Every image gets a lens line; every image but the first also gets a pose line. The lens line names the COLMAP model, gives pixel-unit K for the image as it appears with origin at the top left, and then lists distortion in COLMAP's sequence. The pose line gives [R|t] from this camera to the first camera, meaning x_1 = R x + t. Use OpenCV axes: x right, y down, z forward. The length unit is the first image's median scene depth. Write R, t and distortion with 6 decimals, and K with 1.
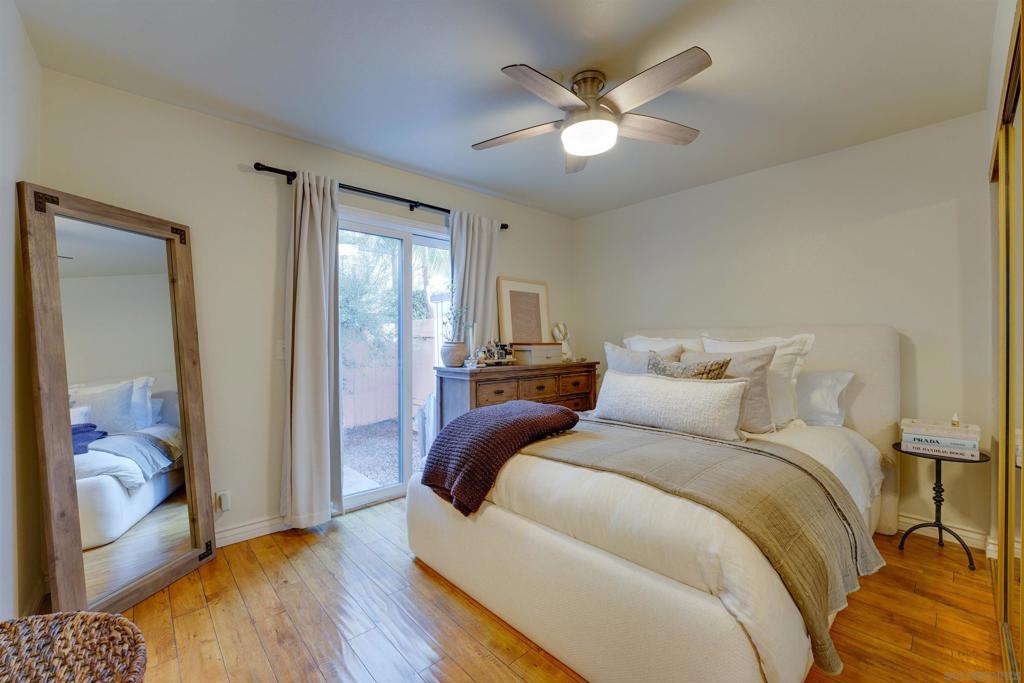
lens RADIAL K [[417.2, 0, 511.8], [0, 417.2, 344.0], [0, 0, 1]] dist [-0.024864, 0.000357]
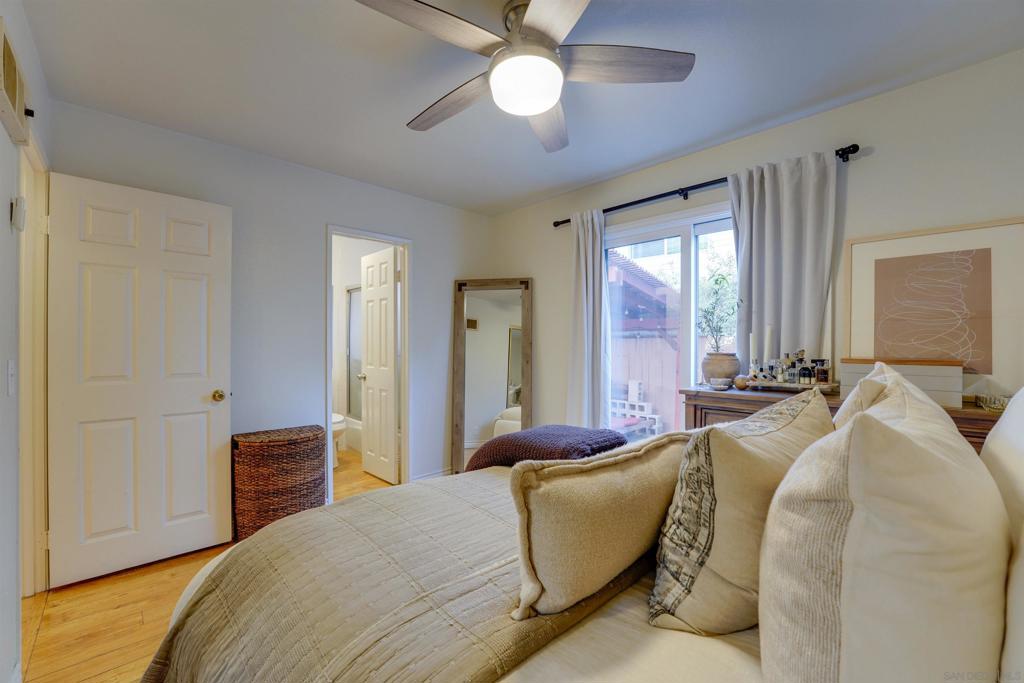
lens RADIAL K [[417.2, 0, 511.8], [0, 417.2, 344.0], [0, 0, 1]] dist [-0.024864, 0.000357]
pose [[0.030558, 0.007004, -0.999508, 0.615830], [-0.008483, 0.999941, 0.006747, -0.023607], [0.999497, 0.008273, 0.030615, 0.621400]]
